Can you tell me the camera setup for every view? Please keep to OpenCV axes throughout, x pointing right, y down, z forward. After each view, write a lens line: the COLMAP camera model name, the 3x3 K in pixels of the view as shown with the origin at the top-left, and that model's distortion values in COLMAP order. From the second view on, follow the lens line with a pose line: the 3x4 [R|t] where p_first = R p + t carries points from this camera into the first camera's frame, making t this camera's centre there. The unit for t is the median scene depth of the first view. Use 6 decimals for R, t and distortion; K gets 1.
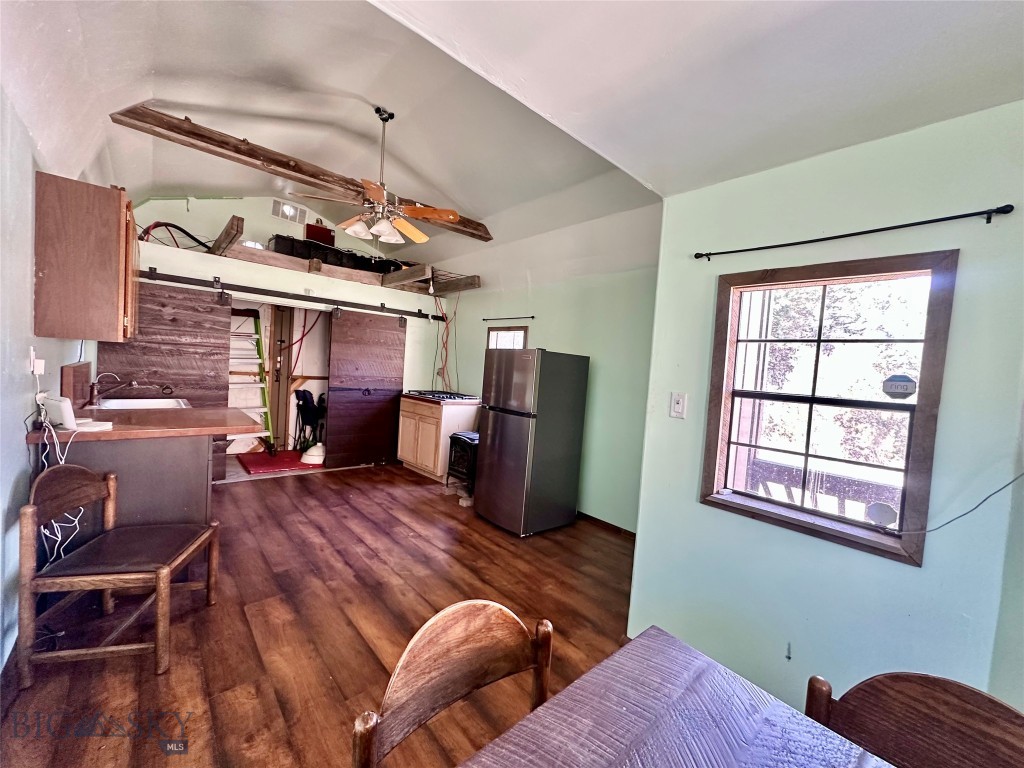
lens RADIAL K [[410.1, 0, 516.4], [0, 410.1, 385.3], [0, 0, 1]] dist [-0.001764, 0.000590]
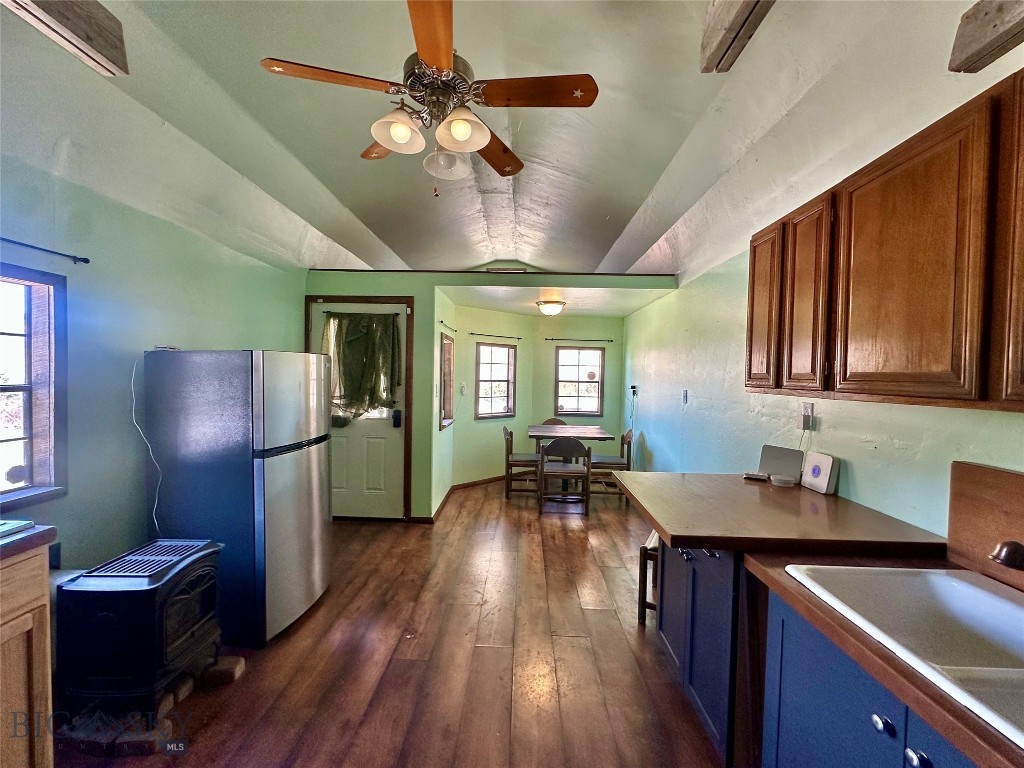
lens RADIAL K [[410.1, 0, 511.3], [0, 410.1, 388.0], [0, 0, 1]] dist [-0.001764, 0.000590]
pose [[-0.722291, -0.093612, 0.685224, -0.726803], [-0.033304, 0.994355, 0.100739, -0.109281], [-0.690787, 0.049942, -0.721332, 1.222750]]
